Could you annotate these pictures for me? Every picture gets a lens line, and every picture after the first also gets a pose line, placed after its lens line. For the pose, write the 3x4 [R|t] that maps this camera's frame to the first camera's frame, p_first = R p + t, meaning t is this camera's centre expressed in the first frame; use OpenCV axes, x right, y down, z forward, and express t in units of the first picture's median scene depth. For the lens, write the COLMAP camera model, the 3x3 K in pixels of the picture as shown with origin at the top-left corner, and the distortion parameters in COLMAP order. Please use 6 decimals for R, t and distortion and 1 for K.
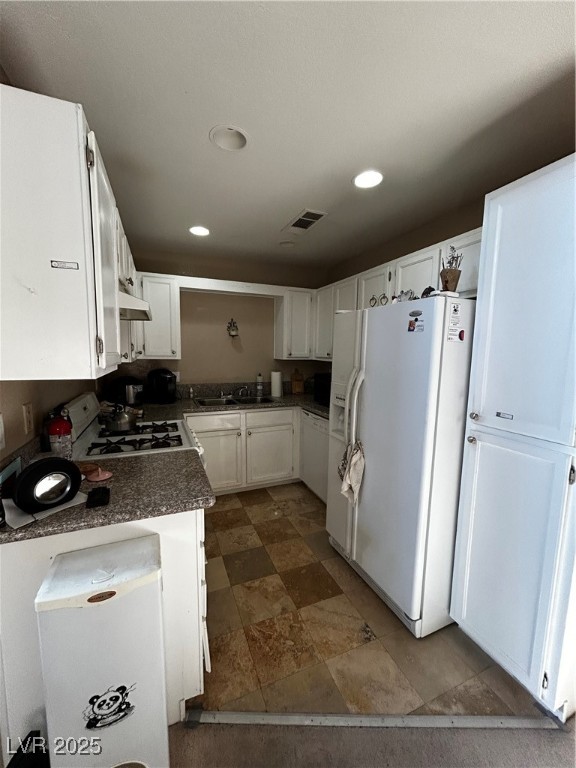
lens RADIAL K [[308.5, 0, 289.5], [0, 308.5, 379.3], [0, 0, 1]] dist [-0.003781, 0.001020]
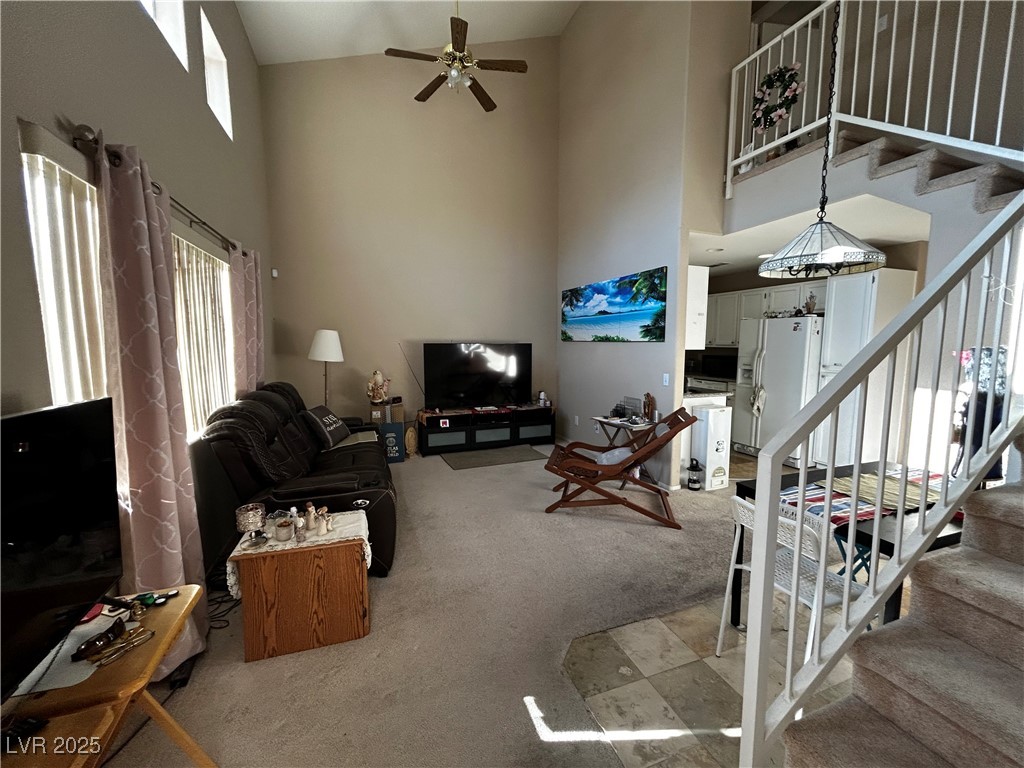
lens RADIAL K [[411.3, 0, 511.3], [0, 411.3, 384.4], [0, 0, 1]] dist [-0.003781, 0.001020]
pose [[0.994717, 0.002877, -0.102613, -1.373066], [-0.005610, 0.999637, -0.026364, 0.332902], [0.102500, 0.026800, 0.994372, -2.227441]]
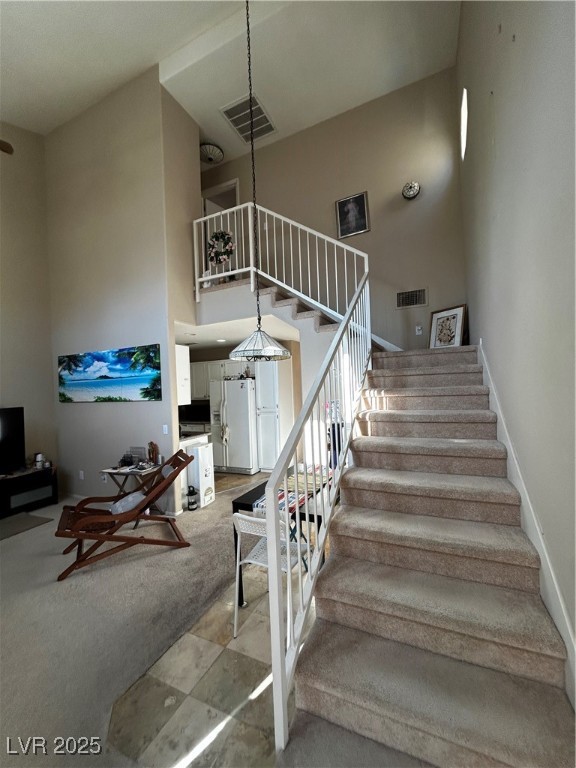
lens RADIAL K [[308.5, 0, 290.5], [0, 308.5, 385.5], [0, 0, 1]] dist [-0.003781, 0.001020]
pose [[0.772743, -0.035591, 0.633720, -1.464810], [0.128340, 0.986565, -0.101087, 0.257122], [-0.621608, 0.159445, 0.766929, -2.170824]]
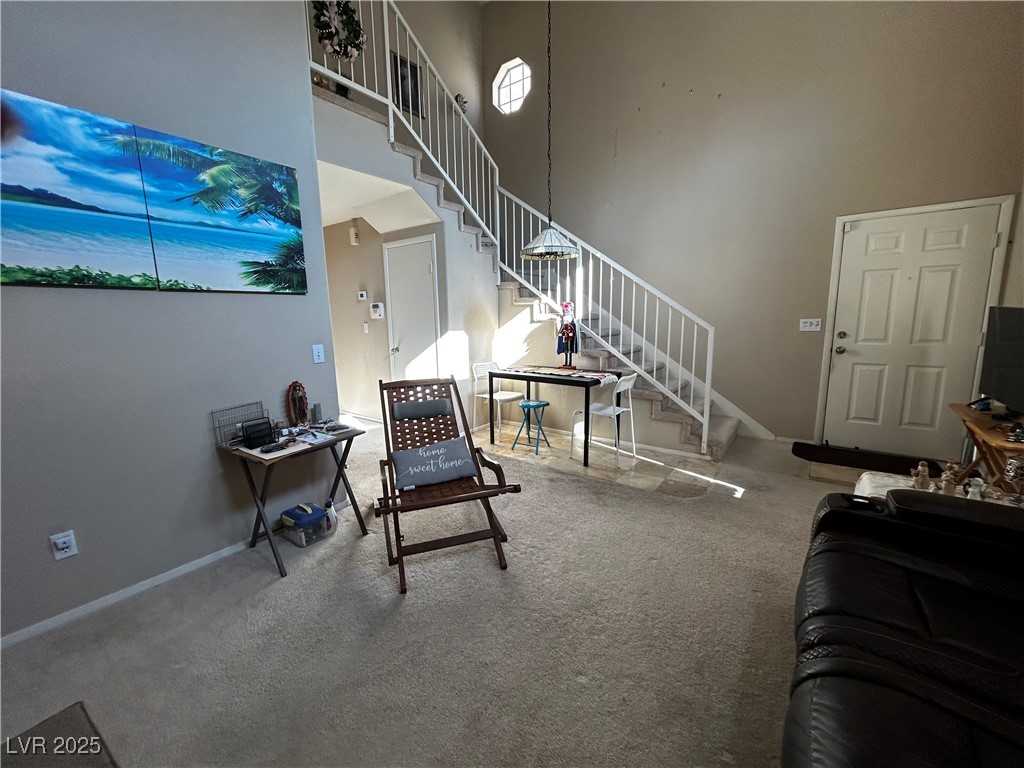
lens RADIAL K [[411.3, 0, 515.8], [0, 411.3, 377.6], [0, 0, 1]] dist [-0.003781, 0.001020]
pose [[-0.475516, -0.138074, 0.868804, -2.587815], [0.122211, 0.967661, 0.220673, 0.037298], [-0.871177, 0.211111, -0.443264, 0.641358]]
